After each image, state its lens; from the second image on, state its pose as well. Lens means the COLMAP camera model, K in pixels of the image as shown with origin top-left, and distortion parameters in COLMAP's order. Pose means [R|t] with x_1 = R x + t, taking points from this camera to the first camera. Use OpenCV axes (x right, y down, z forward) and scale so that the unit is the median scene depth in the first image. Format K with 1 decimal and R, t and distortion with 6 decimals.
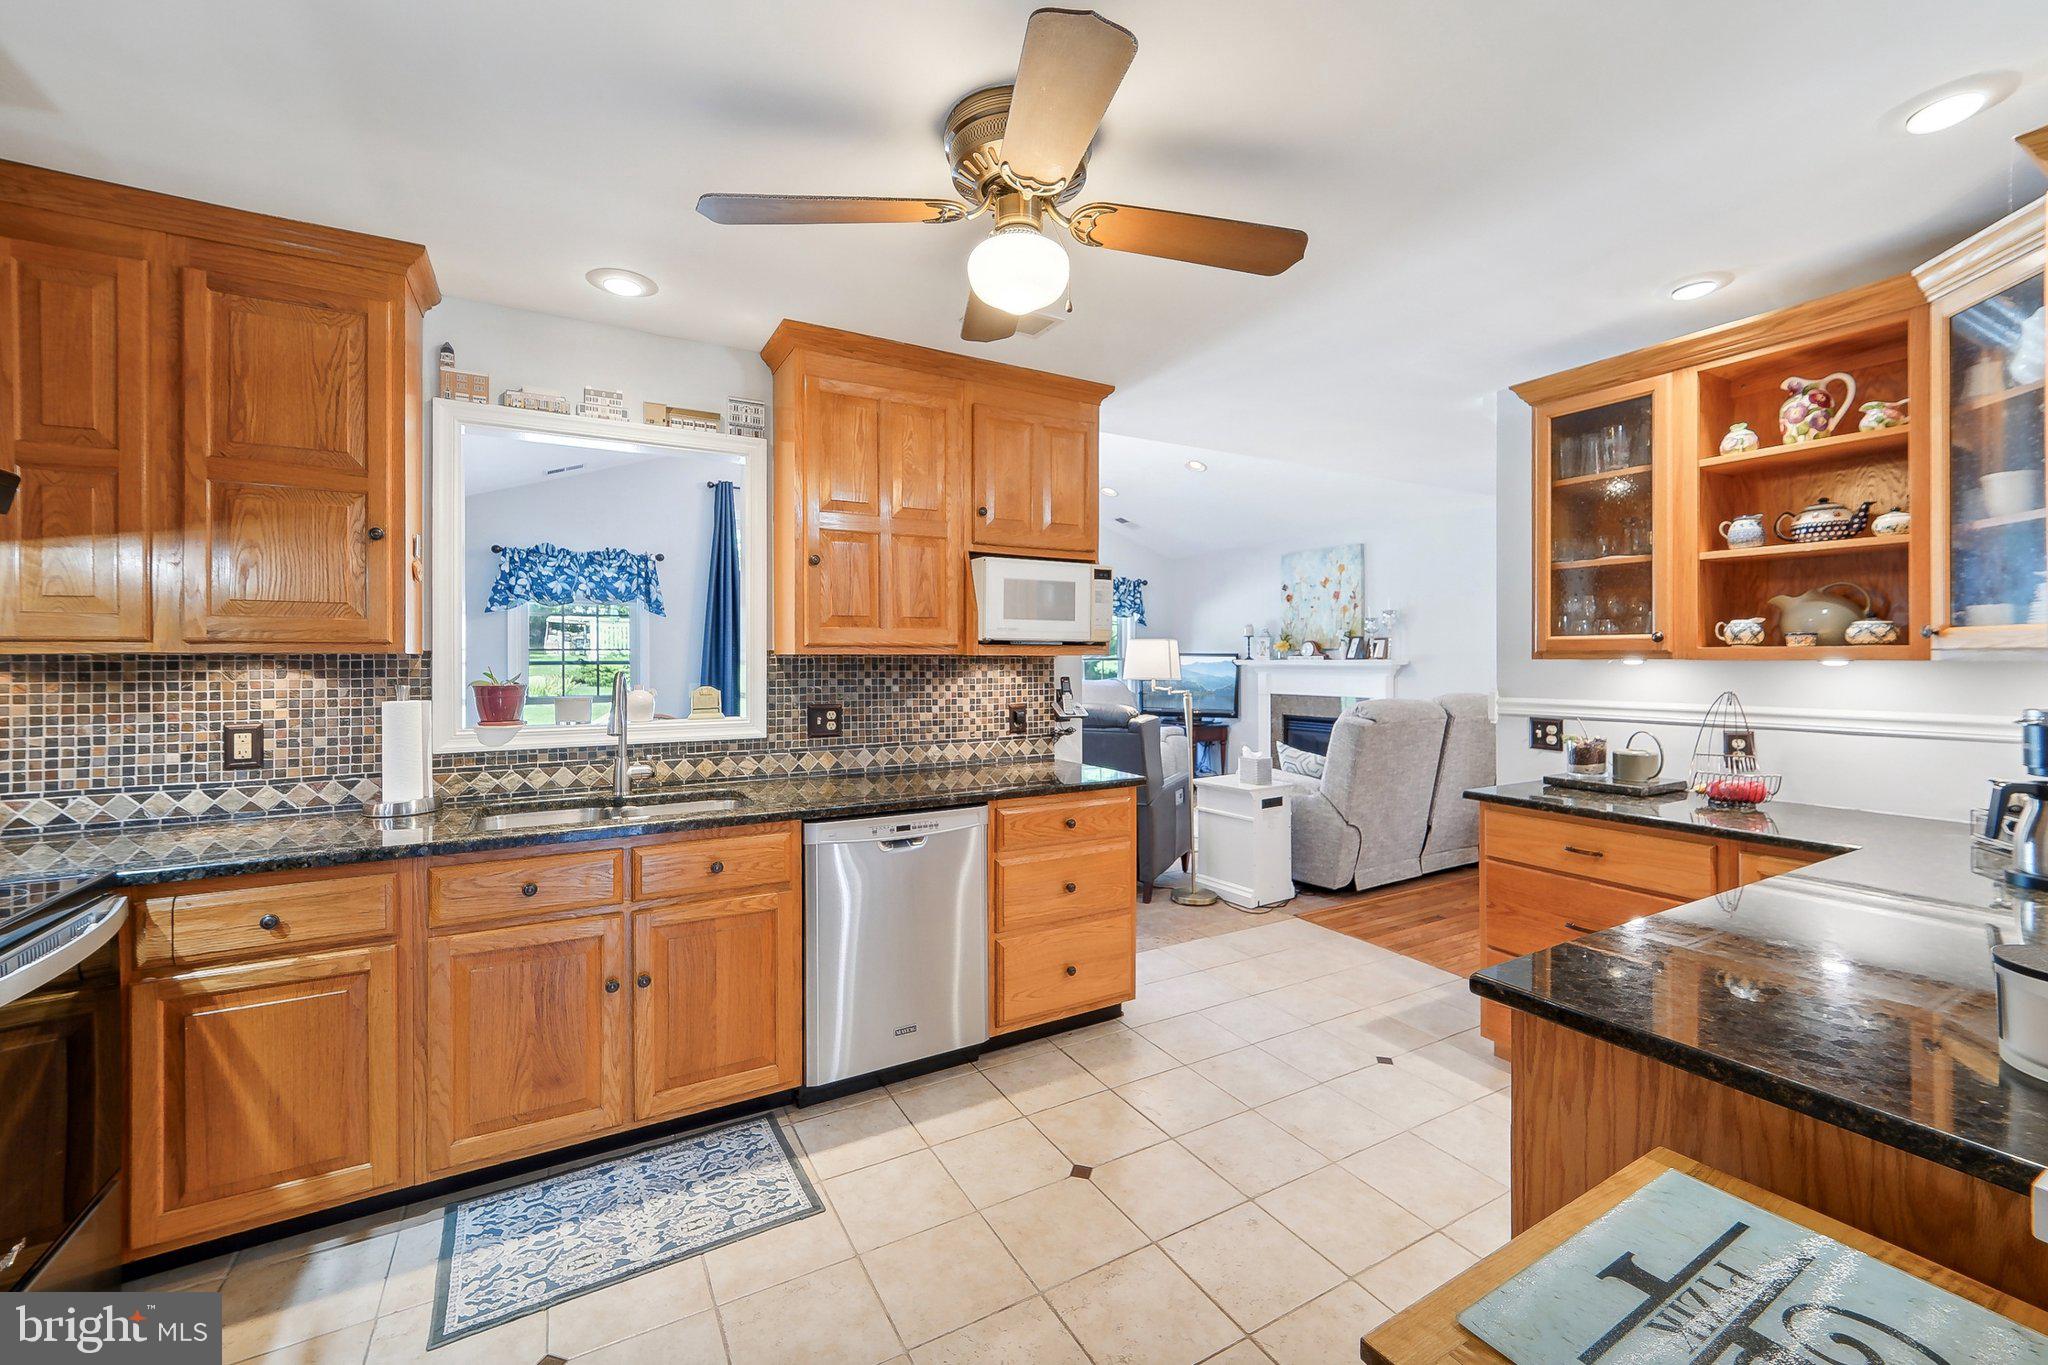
lens RADIAL K [[829.7, 0, 1024.7], [0, 829.7, 660.2], [0, 0, 1]] dist [-0.000901, -0.000002]
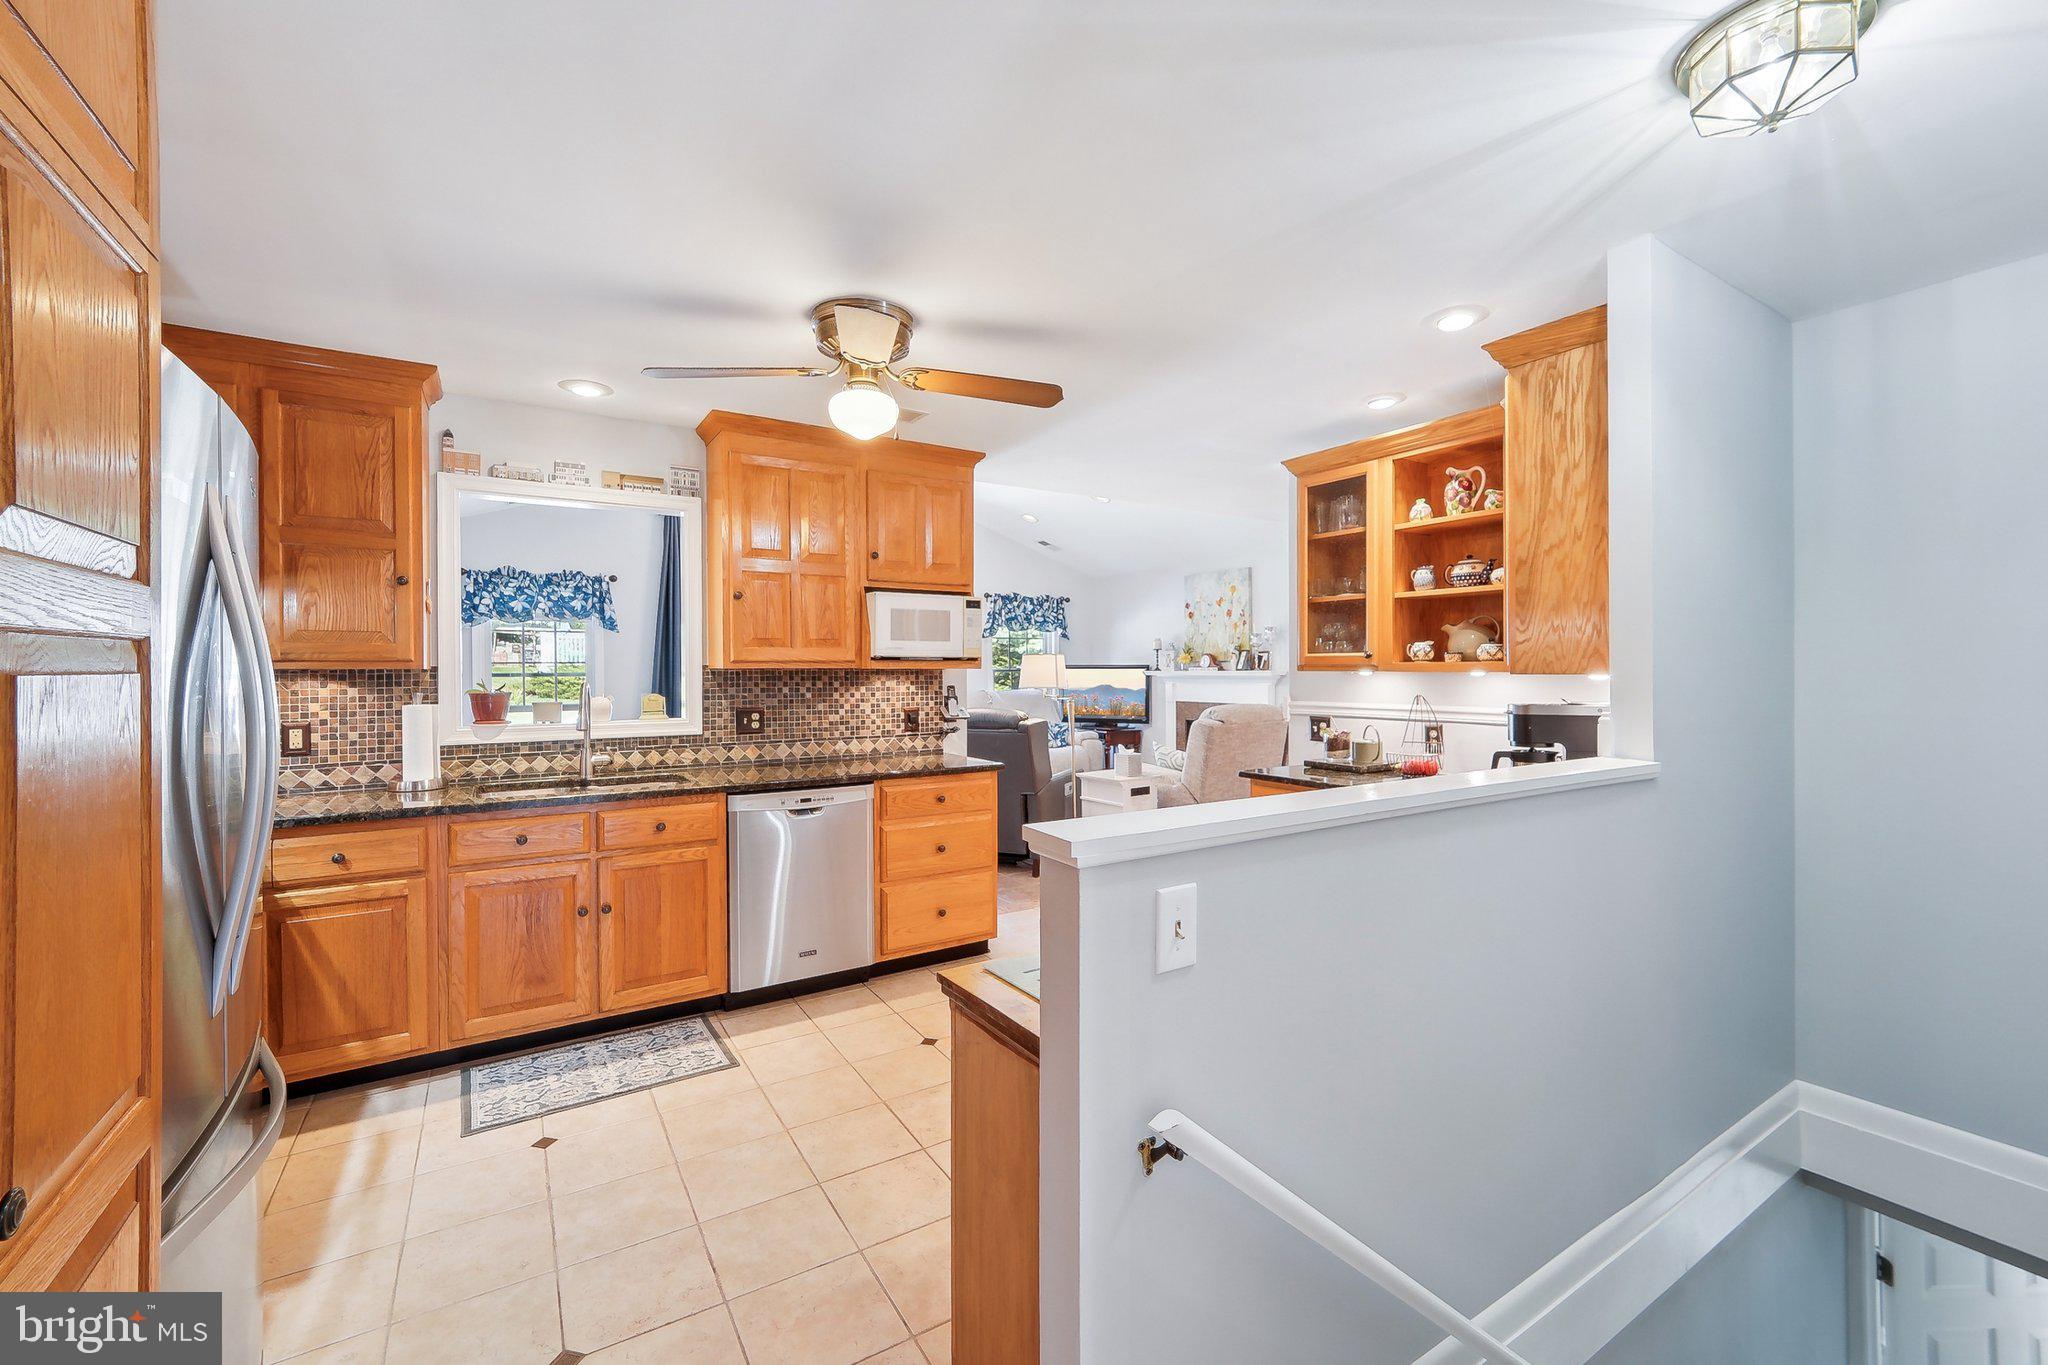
lens RADIAL K [[839.7, 0, 1025.4], [0, 839.7, 676.6], [0, 0, 1]] dist [0.000828, -0.000009]
pose [[0.999041, -0.002143, 0.043728, 0.138029], [0.001835, 0.999973, 0.007084, -0.002922], [-0.043742, -0.006997, 0.999018, -0.331114]]
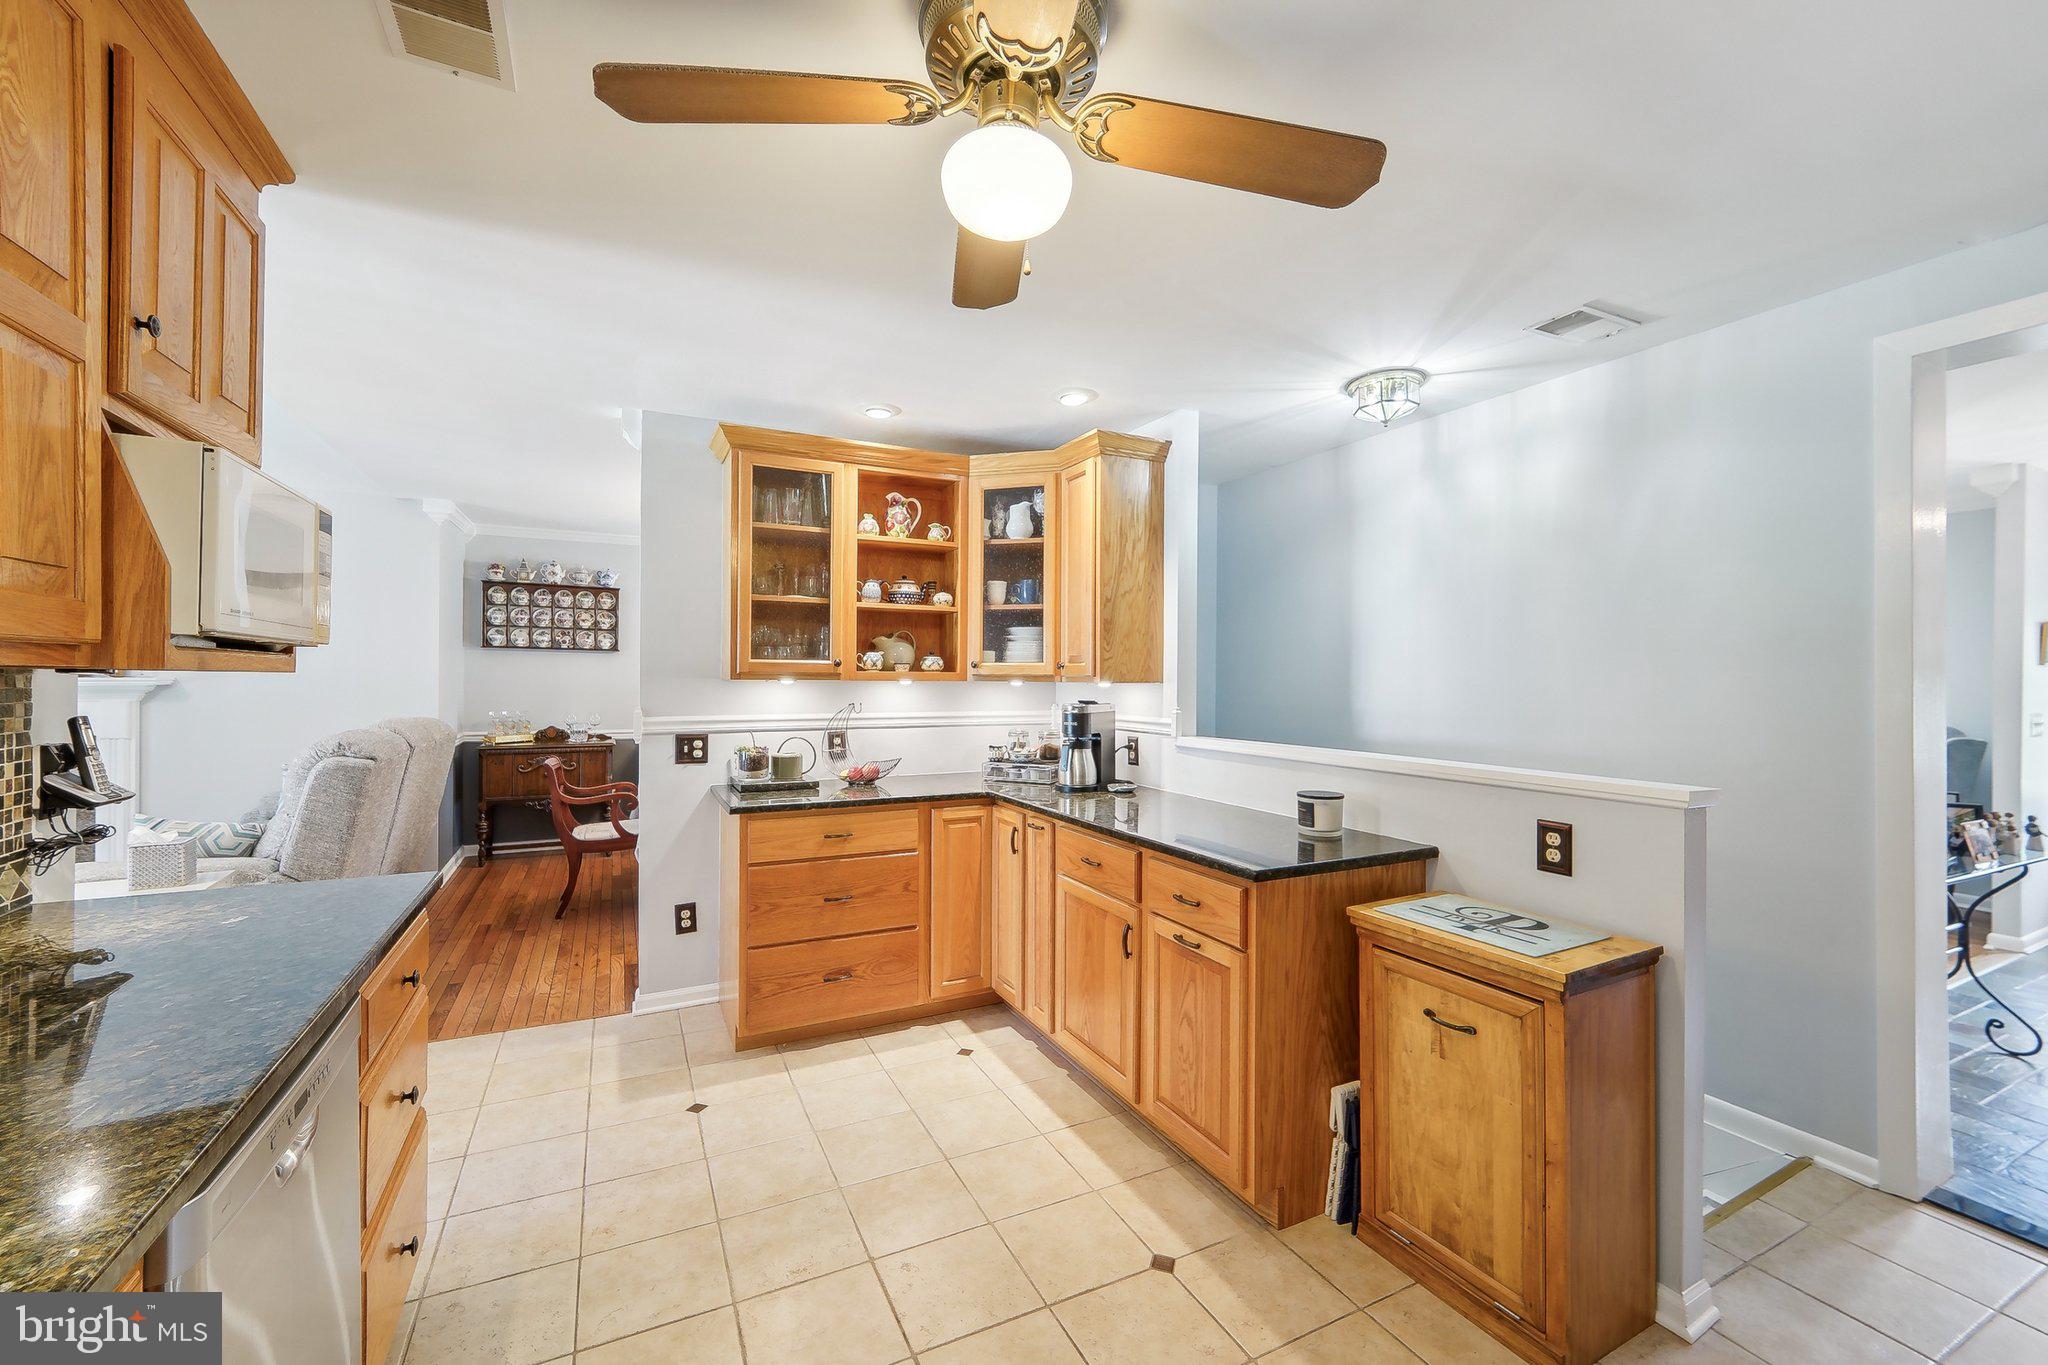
lens RADIAL K [[836.2, 0, 1031.8], [0, 836.2, 673.4], [0, 0, 1]] dist [0.001461, 0.000144]
pose [[0.051511, 0.006213, 0.998653, -0.513970], [-0.002082, 0.999979, -0.006114, -0.003539], [-0.998670, -0.001765, 0.051523, 0.598183]]
